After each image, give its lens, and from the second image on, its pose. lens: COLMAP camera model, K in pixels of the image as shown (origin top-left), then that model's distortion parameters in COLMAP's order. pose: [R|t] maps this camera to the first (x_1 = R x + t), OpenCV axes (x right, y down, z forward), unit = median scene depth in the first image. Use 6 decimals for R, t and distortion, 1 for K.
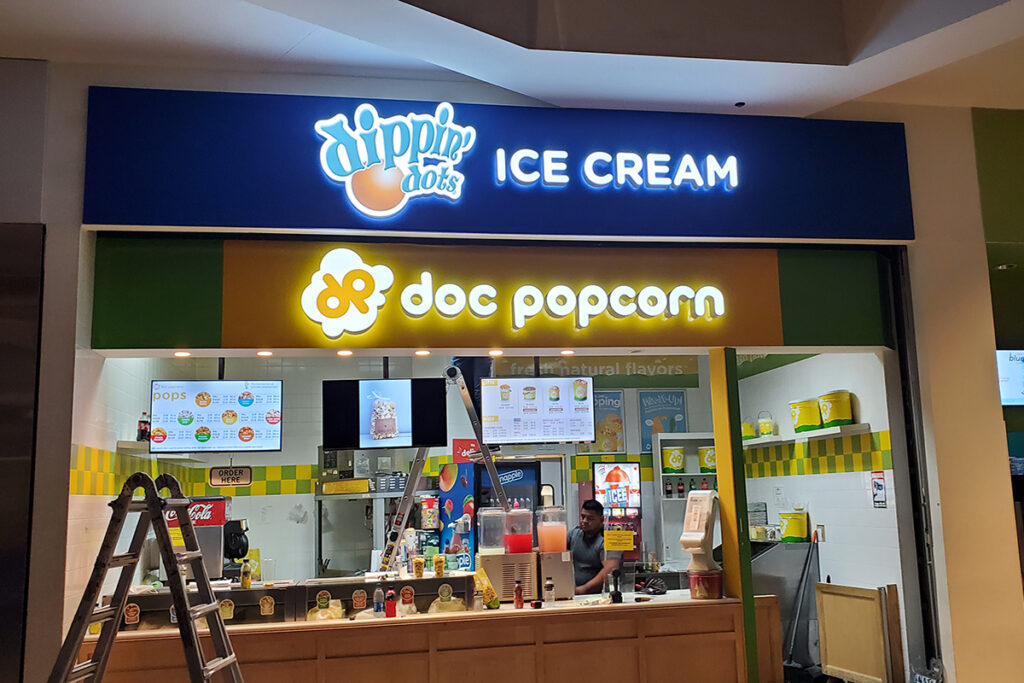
lens RADIAL K [[875.9, 0, 514.3], [0, 875.9, 376.8], [0, 0, 1]] dist [0.157592, -0.539090]
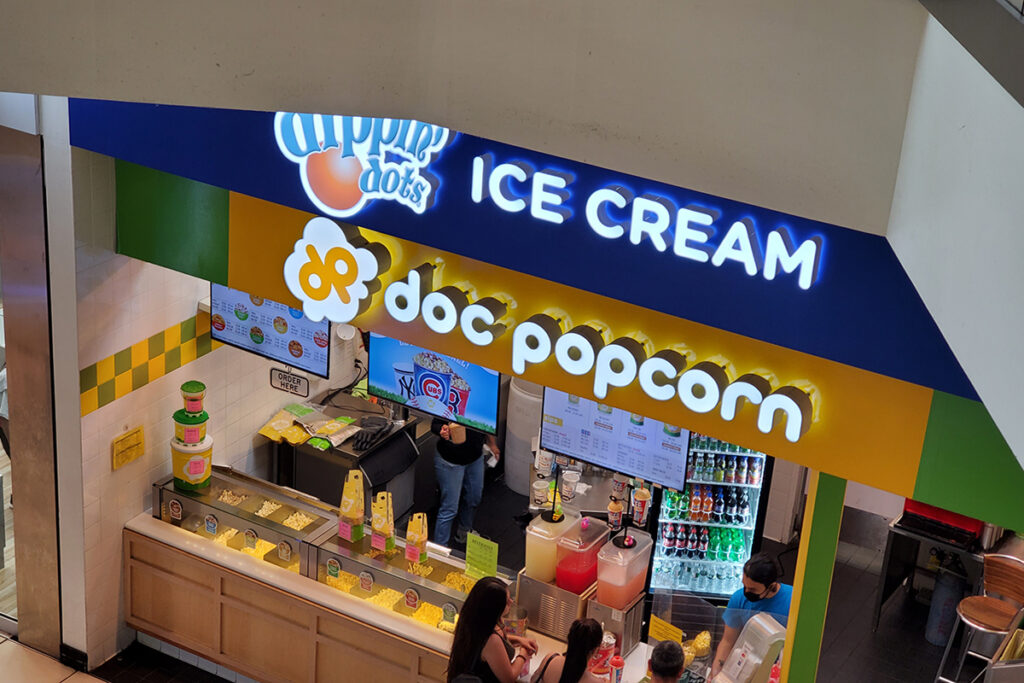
lens RADIAL K [[1587.5, 0, 512.0], [0, 1587.5, 341.5], [0, 0, 1]] dist [-0.047245, -0.015726]
pose [[0.772746, 0.329201, -0.542670, 0.721908], [-0.018984, 0.866586, 0.498666, -0.750024], [0.634432, -0.375040, 0.675900, 0.127227]]
